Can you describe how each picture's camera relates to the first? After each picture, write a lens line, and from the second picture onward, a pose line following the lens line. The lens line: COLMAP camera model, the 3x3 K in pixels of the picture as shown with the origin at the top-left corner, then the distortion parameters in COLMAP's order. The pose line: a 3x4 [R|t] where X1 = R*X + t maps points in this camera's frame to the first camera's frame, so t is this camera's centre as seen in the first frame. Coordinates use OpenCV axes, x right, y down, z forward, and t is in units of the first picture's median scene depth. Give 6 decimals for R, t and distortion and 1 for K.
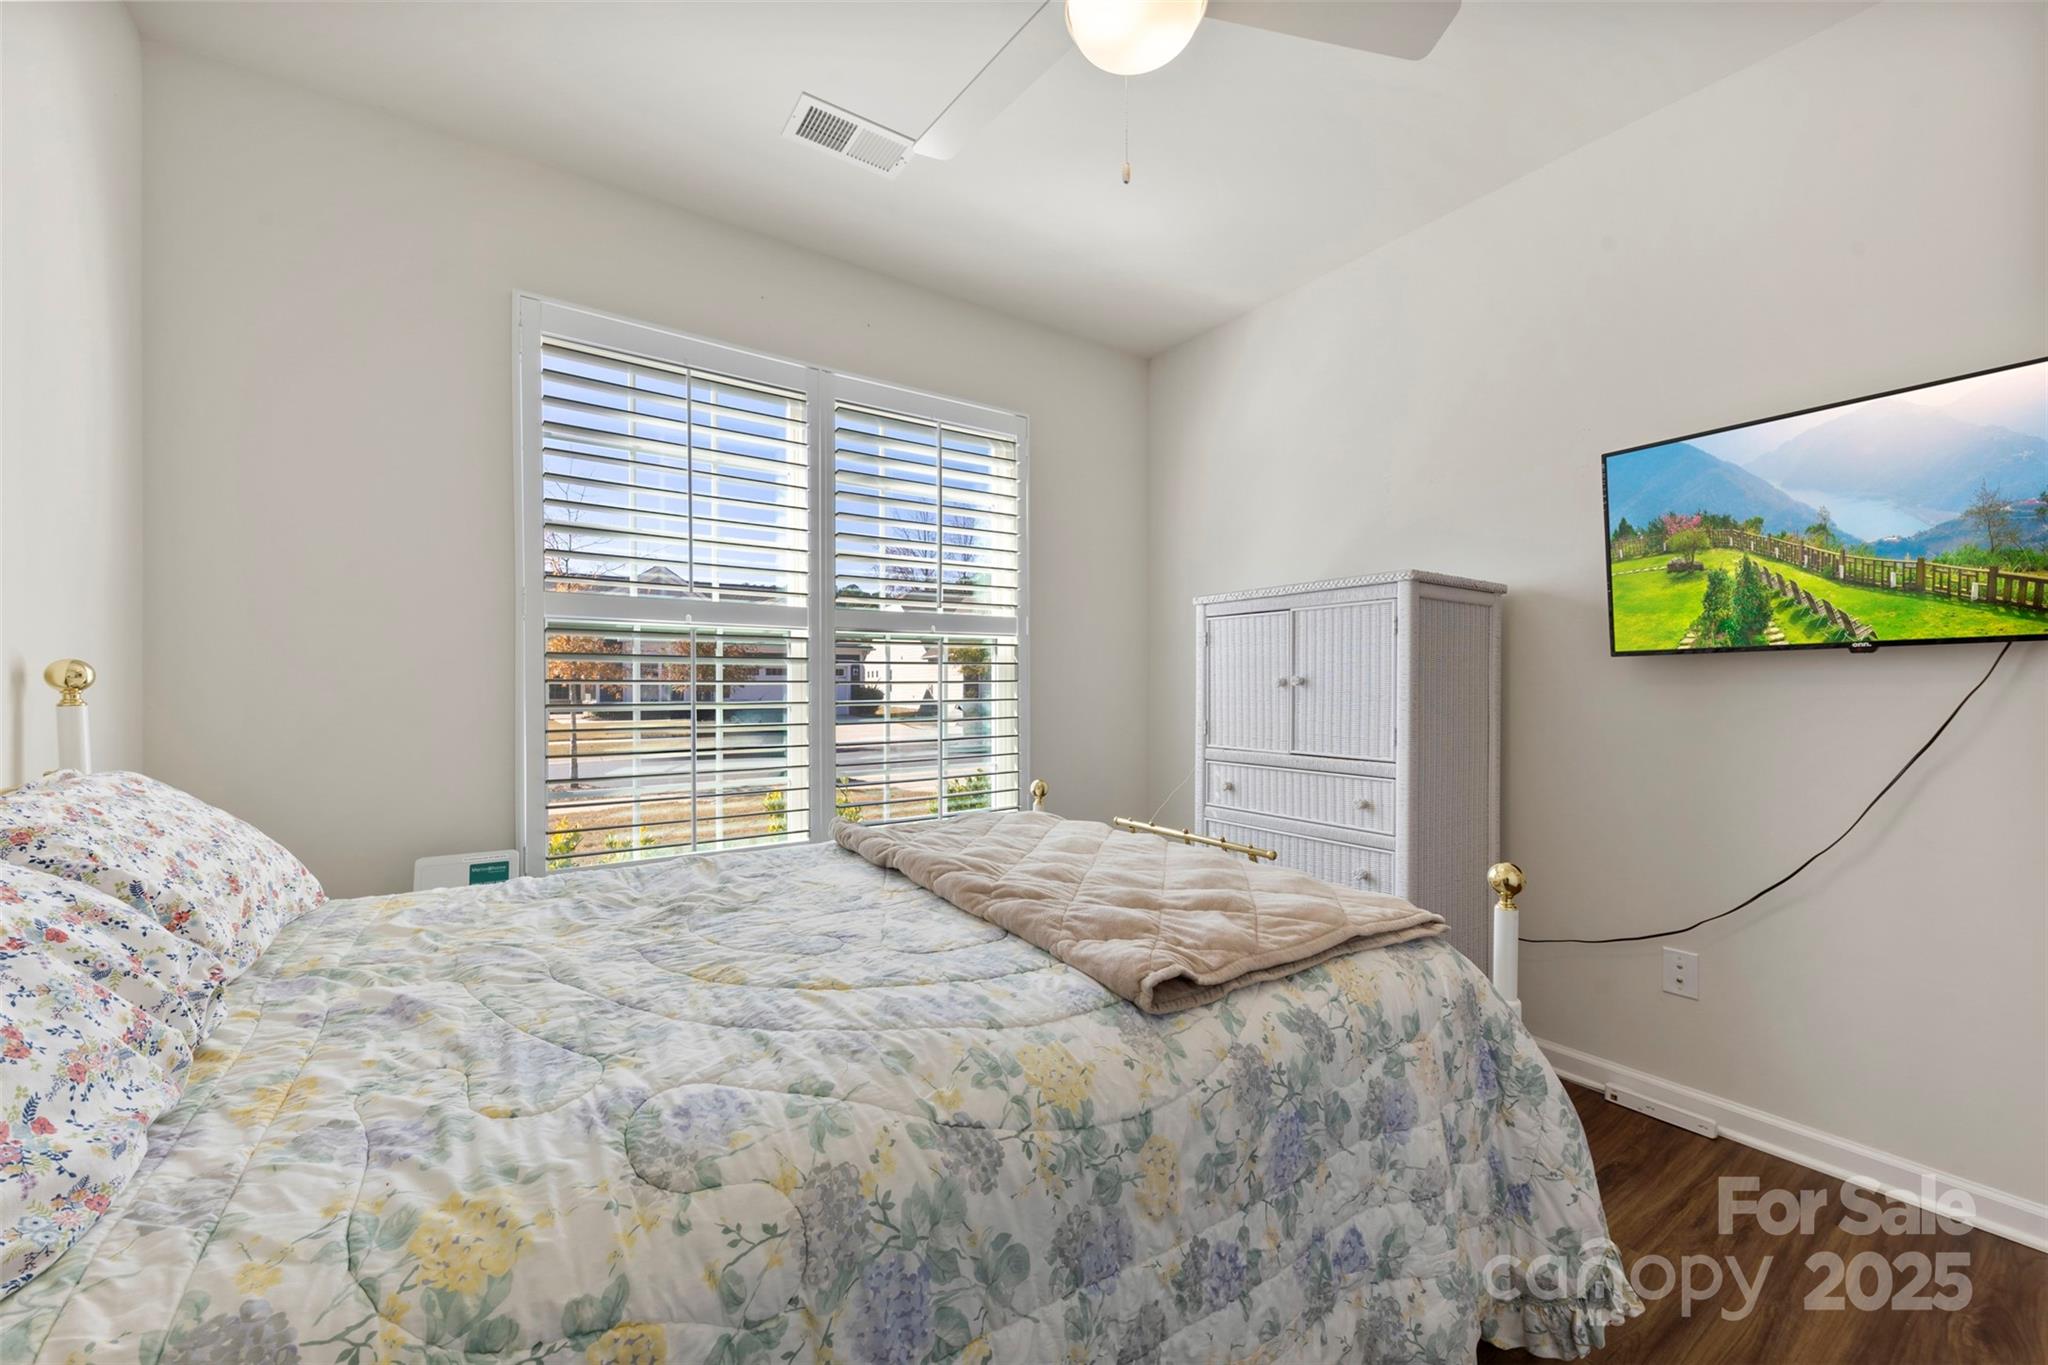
lens RADIAL K [[799.9, 0, 1033.6], [0, 799.9, 682.0], [0, 0, 1]] dist [0.014155, -0.000196]
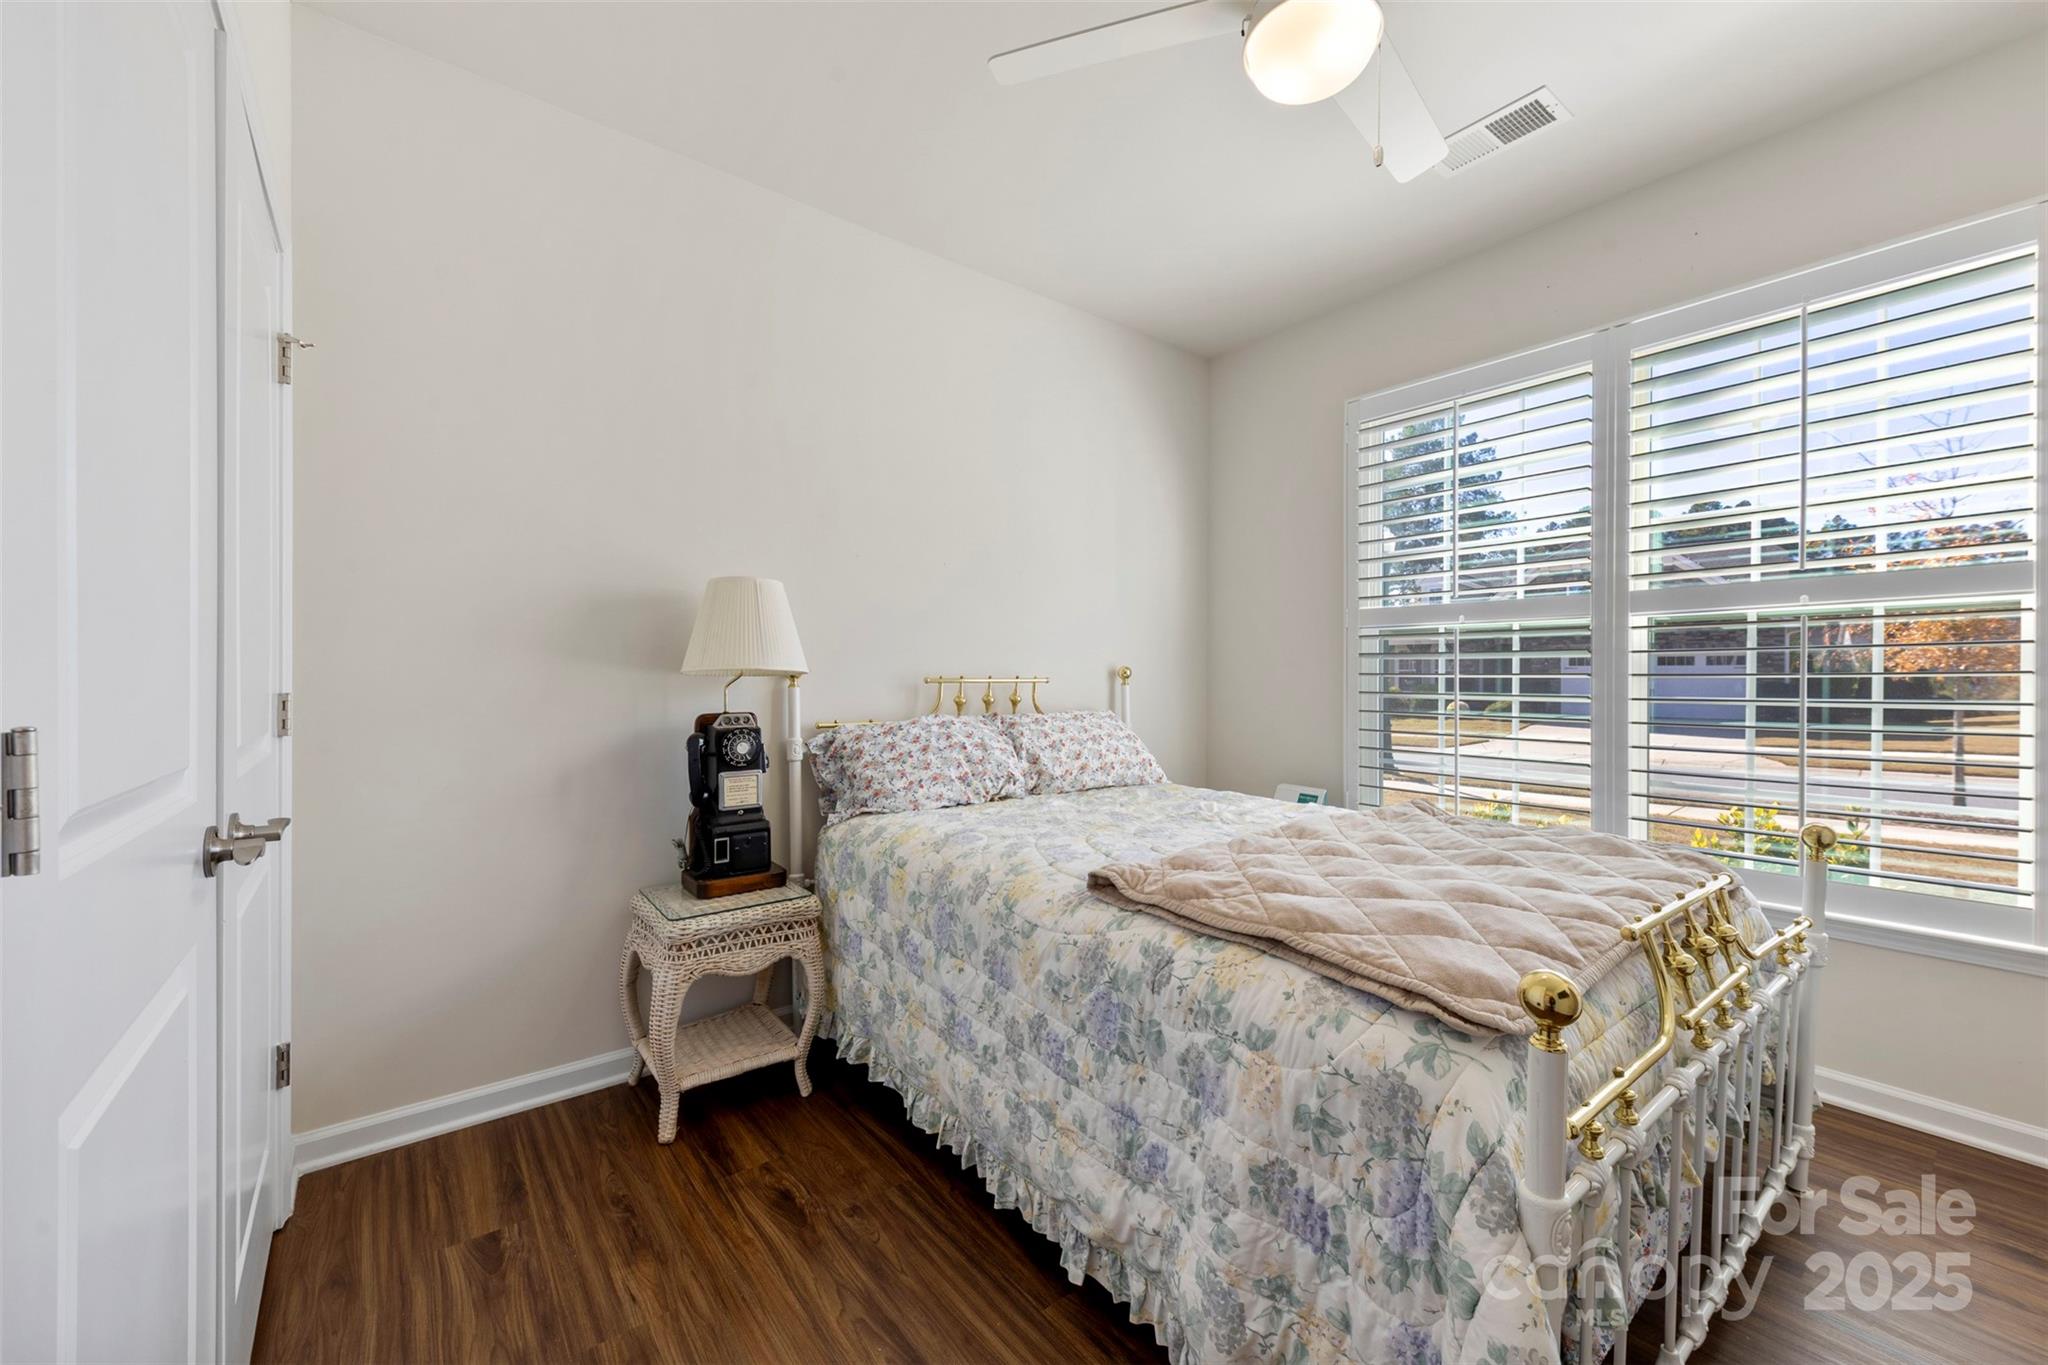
lens RADIAL K [[799.9, 0, 1033.6], [0, 799.9, 682.0], [0, 0, 1]] dist [0.014155, -0.000196]
pose [[0.042967, 0.008173, -0.999043, 0.686677], [0.003507, 0.999959, 0.008331, -0.000967], [0.999070, -0.003861, 0.042937, 0.340347]]
